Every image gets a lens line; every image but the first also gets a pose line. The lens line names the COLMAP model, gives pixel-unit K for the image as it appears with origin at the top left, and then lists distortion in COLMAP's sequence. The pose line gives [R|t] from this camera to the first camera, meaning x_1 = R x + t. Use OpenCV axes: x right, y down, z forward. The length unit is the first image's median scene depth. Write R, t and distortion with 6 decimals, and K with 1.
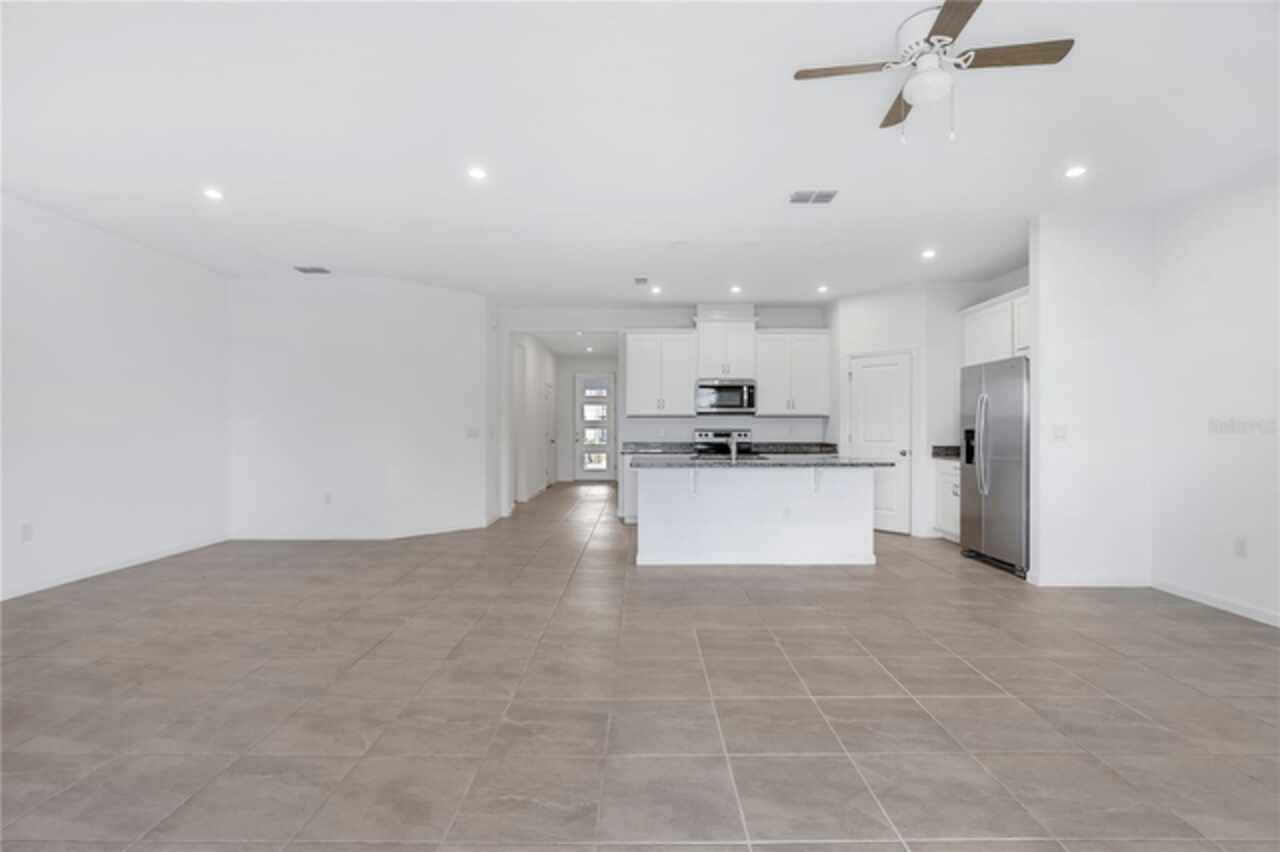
lens RADIAL K [[583.5, 0, 640.5], [0, 583.5, 431.6], [0, 0, 1]] dist [-0.004497, 0.001359]
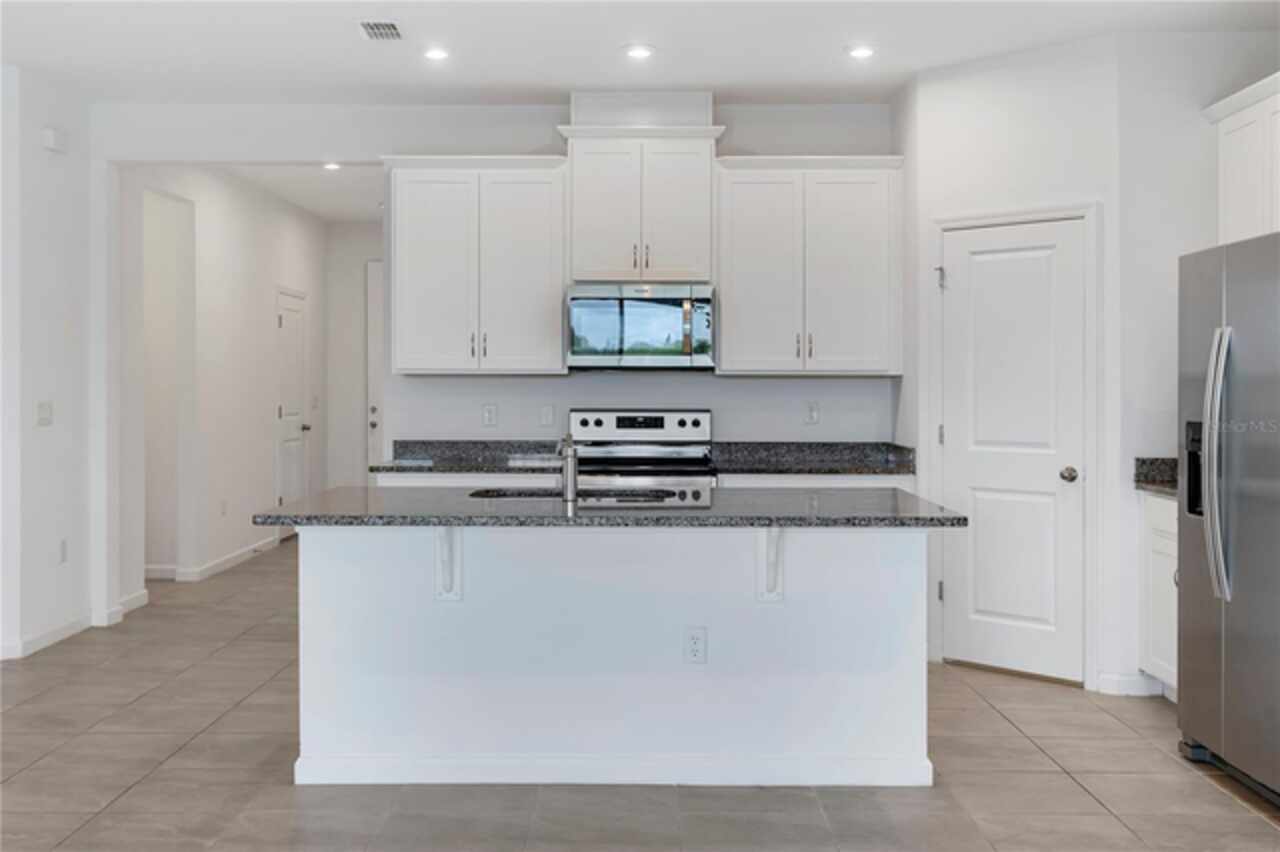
lens RADIAL K [[1313.3, 0, 638.4], [0, 1313.3, 401.0], [0, 0, 1]] dist [0.029106, 0.000000]
pose [[0.999988, 0.000874, -0.004781, 0.157527], [-0.000835, 0.999966, 0.008183, -0.017707], [0.004788, -0.008179, 0.999955, 0.112779]]
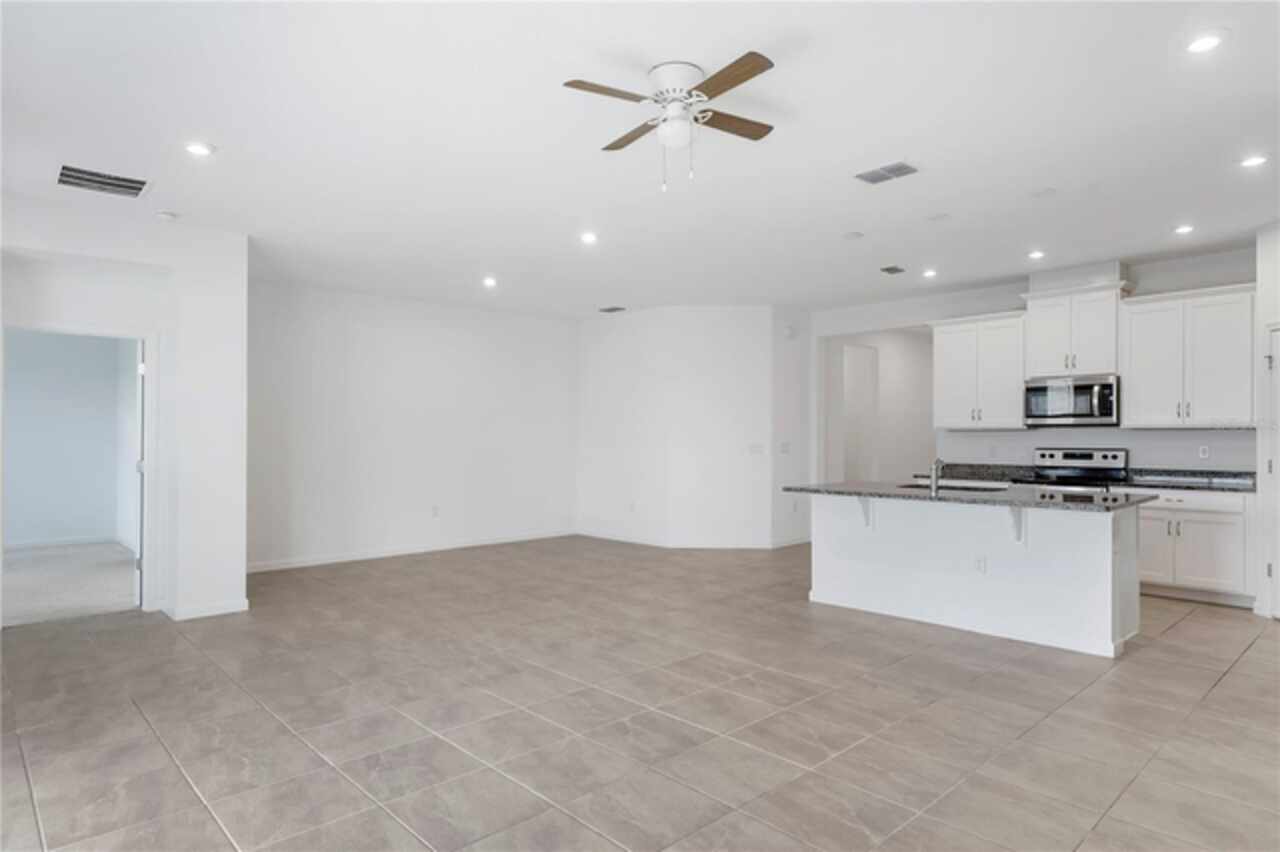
lens RADIAL K [[735.5, 0, 630.6], [0, 735.5, 439.3], [0, 0, 1]] dist [0.003147, 0.001963]
pose [[0.675477, -0.000046, -0.737381, 0.466698], [-0.000349, 1.000000, -0.000383, -0.015136], [0.737381, 0.000516, 0.675477, 0.018714]]
